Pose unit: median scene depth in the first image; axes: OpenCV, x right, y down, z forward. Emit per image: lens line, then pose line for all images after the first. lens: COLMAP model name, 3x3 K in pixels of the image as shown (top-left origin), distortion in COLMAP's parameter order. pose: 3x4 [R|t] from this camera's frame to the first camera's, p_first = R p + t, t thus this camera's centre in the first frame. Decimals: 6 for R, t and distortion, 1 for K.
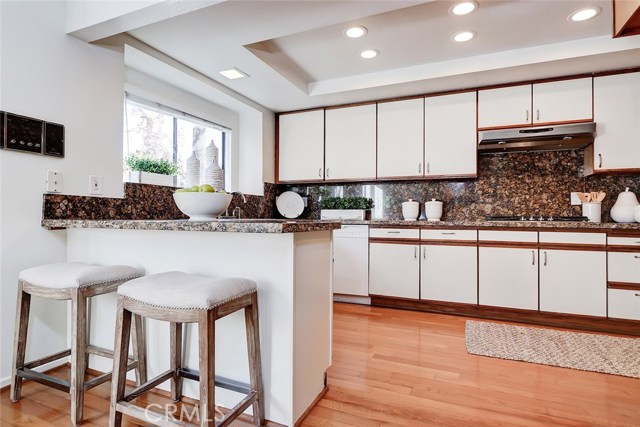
lens RADIAL K [[342.6, 0, 332.6], [0, 342.6, 210.8], [0, 0, 1]] dist [0.017859, -0.005675]
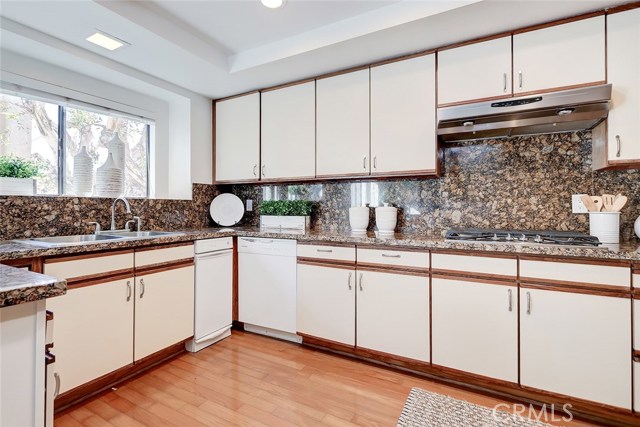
lens RADIAL K [[305.4, 0, 343.3], [0, 305.4, 206.6], [0, 0, 1]] dist [0.005139, -0.002642]
pose [[0.998559, -0.011374, -0.052447, 0.262193], [0.012100, 0.999835, 0.013533, -0.041683], [0.052284, -0.014148, 0.998532, 0.360956]]
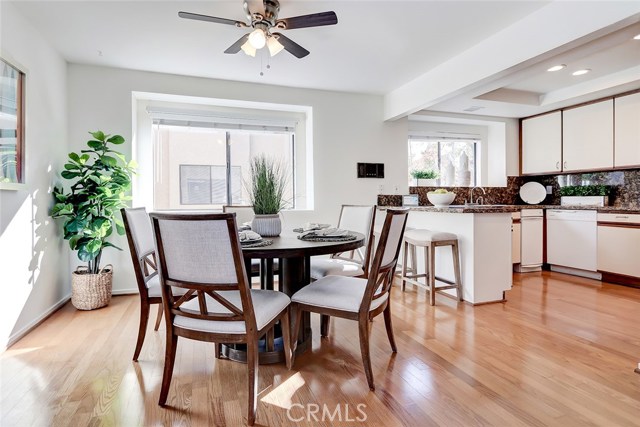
lens RADIAL K [[342.9, 0, 314.7], [0, 342.9, 202.1], [0, 0, 1]] dist [0.015272, 0.003683]
pose [[0.659005, -0.007192, -0.752104, 0.384158], [0.023625, 0.999659, 0.011141, -0.022917], [0.751767, -0.025111, 0.658950, -0.517804]]
